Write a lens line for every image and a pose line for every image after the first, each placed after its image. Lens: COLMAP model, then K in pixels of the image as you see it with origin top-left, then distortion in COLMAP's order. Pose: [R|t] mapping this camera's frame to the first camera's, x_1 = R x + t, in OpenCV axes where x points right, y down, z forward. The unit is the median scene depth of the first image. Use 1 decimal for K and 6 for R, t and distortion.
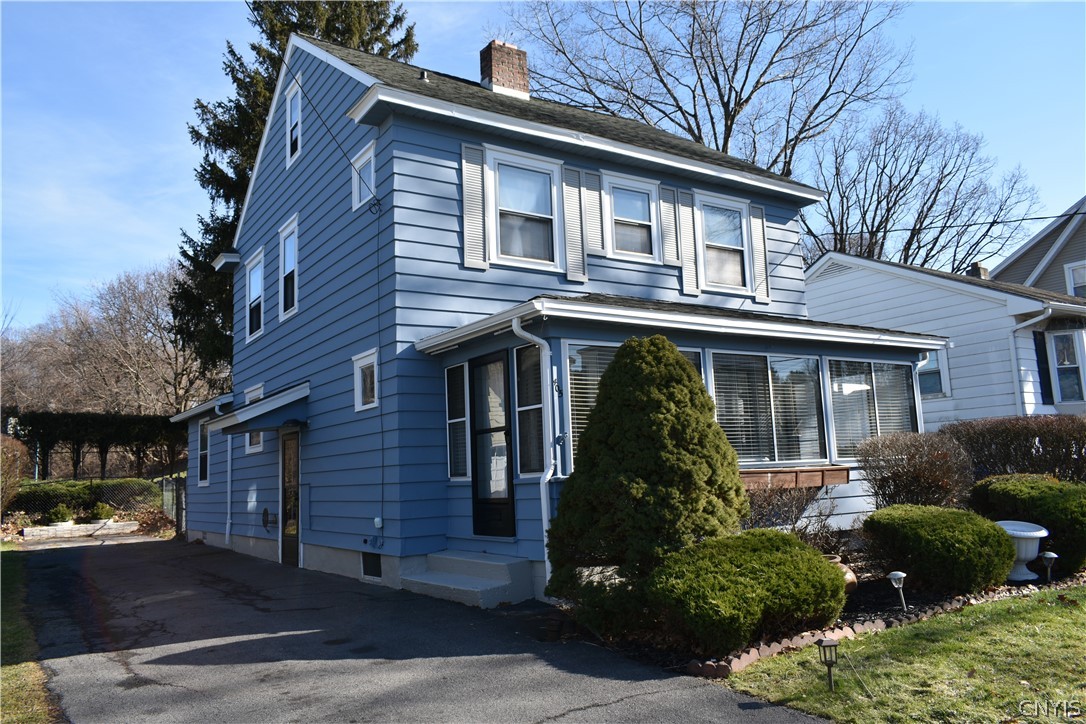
lens RADIAL K [[835.1, 0, 541.2], [0, 835.1, 361.5], [0, 0, 1]] dist [-0.026307, 0.016037]
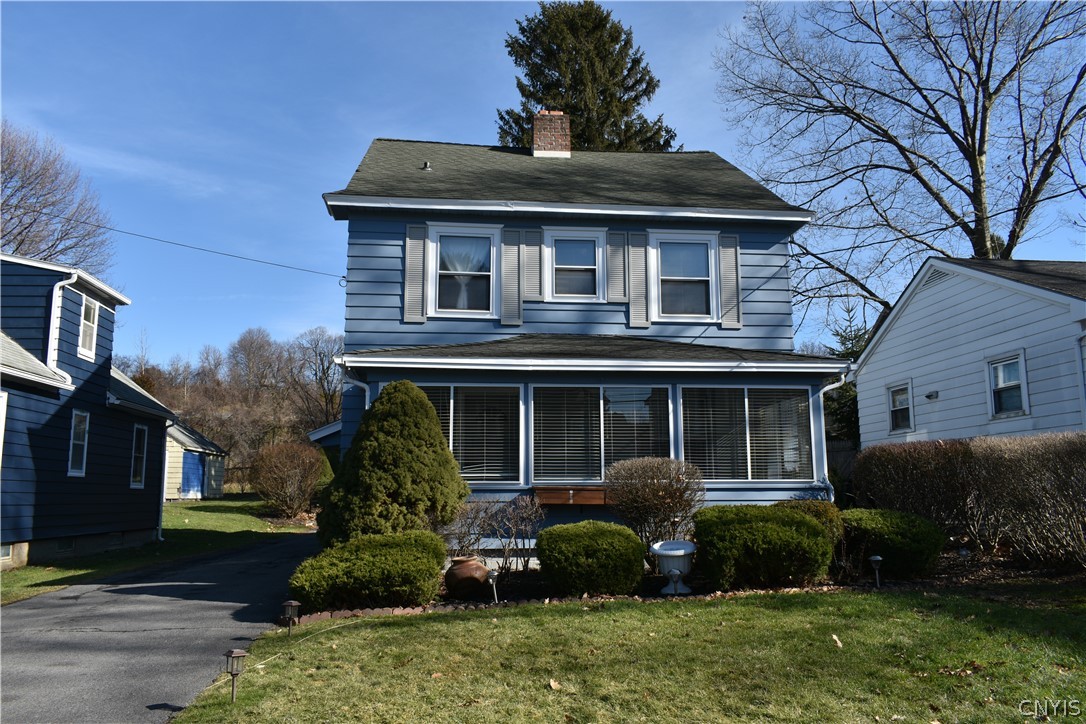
lens RADIAL K [[835.1, 0, 539.4], [0, 835.1, 359.8], [0, 0, 1]] dist [-0.026307, 0.016037]
pose [[0.887494, -0.037421, -0.459297, 0.561369], [0.030893, 0.999287, -0.021723, -0.017128], [0.459782, 0.005090, 0.888017, -0.037422]]
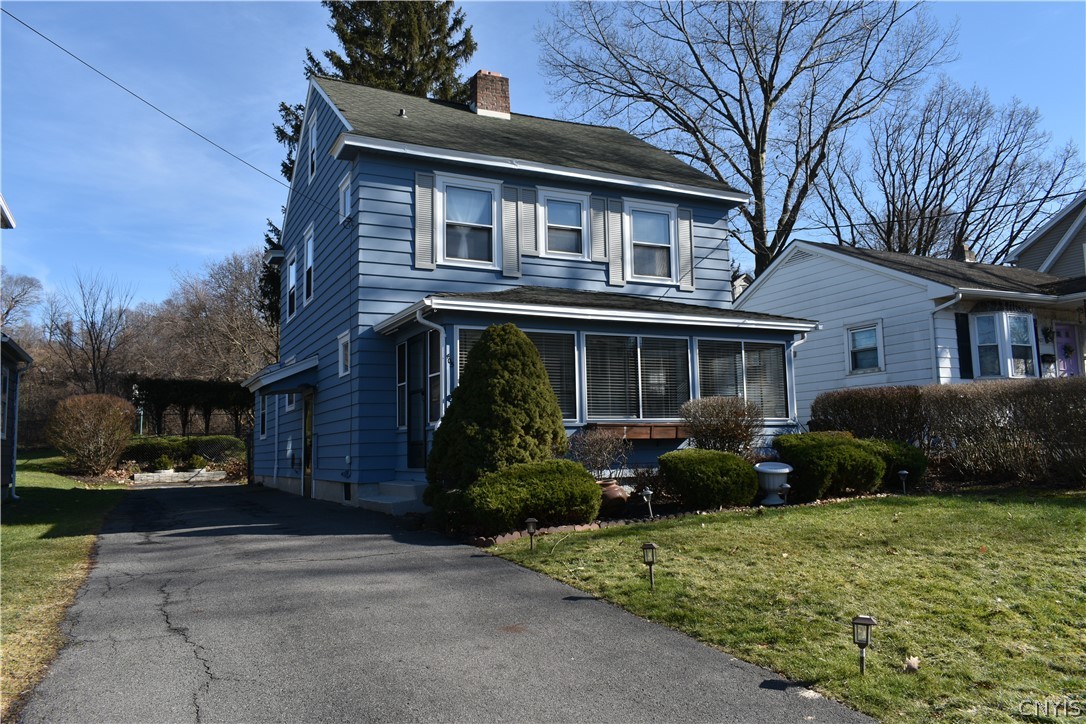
lens RADIAL K [[835.1, 0, 540.7], [0, 835.1, 362.0], [0, 0, 1]] dist [-0.026307, 0.016037]
pose [[0.991688, 0.006744, -0.128491, 0.224855], [-0.002471, 0.999440, 0.033384, -0.008146], [0.128644, -0.032789, 0.991149, -0.229752]]
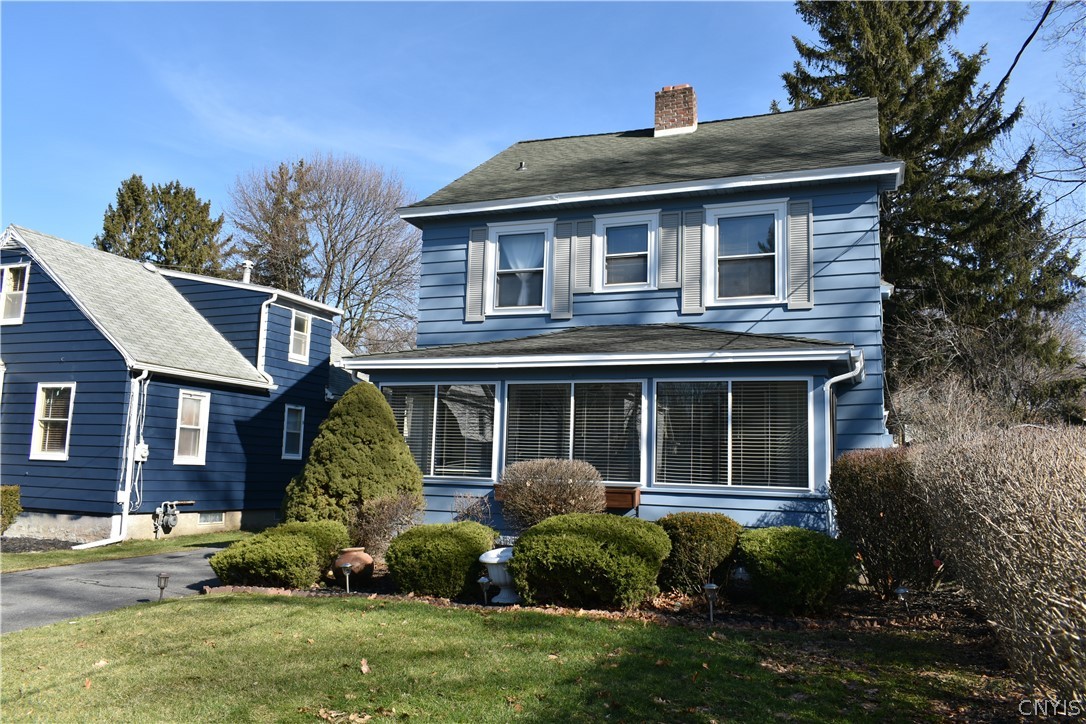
lens RADIAL K [[835.1, 0, 539.5], [0, 835.1, 361.3], [0, 0, 1]] dist [-0.026307, 0.016037]
pose [[0.571881, -0.049617, -0.818835, 0.891324], [0.057090, 0.998156, -0.020611, -0.011990], [0.818348, -0.034960, 0.573659, 0.263091]]
